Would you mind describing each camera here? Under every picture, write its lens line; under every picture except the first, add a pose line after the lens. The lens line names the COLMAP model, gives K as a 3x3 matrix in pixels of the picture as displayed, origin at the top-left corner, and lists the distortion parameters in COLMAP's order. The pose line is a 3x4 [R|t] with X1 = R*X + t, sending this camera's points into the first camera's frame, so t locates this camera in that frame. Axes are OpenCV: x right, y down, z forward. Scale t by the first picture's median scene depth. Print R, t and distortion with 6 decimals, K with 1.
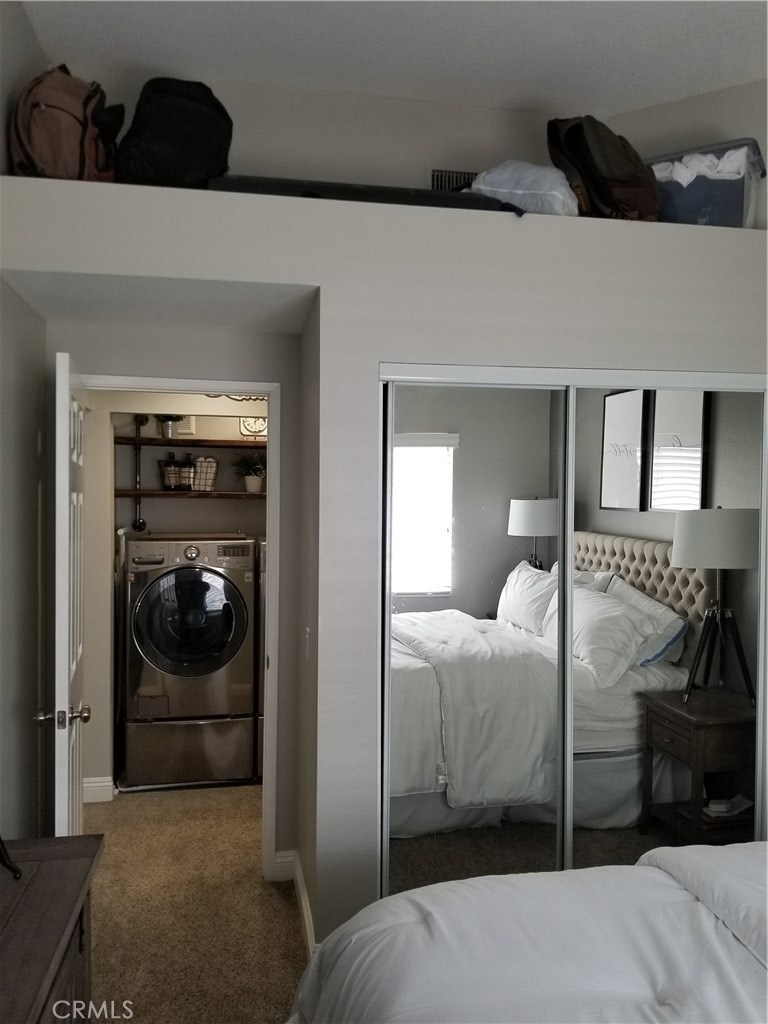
lens RADIAL K [[770.5, 0, 418.3], [0, 770.5, 510.2], [0, 0, 1]] dist [0.074023, -0.117661]
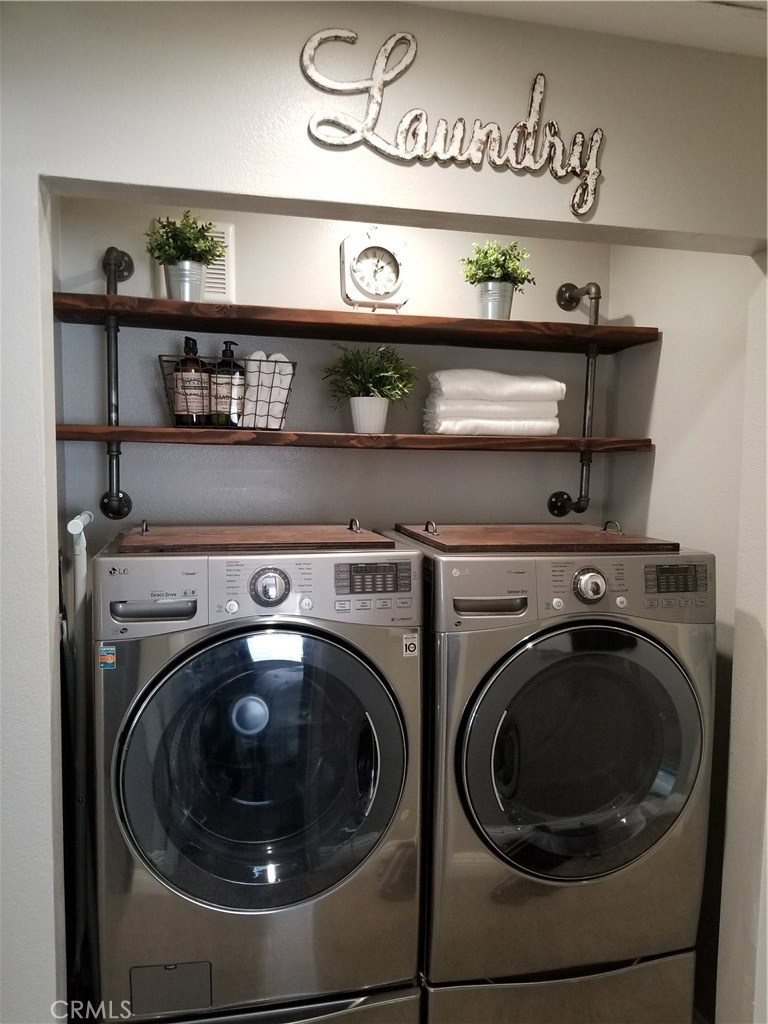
lens RADIAL K [[767.0, 0, 389.7], [0, 767.0, 514.0], [0, 0, 1]] dist [0.083799, -0.120548]
pose [[0.999707, 0.003385, 0.023967, -0.217299], [-0.004609, 0.998678, 0.051186, 0.000814], [-0.023762, -0.051282, 0.998402, 0.562741]]
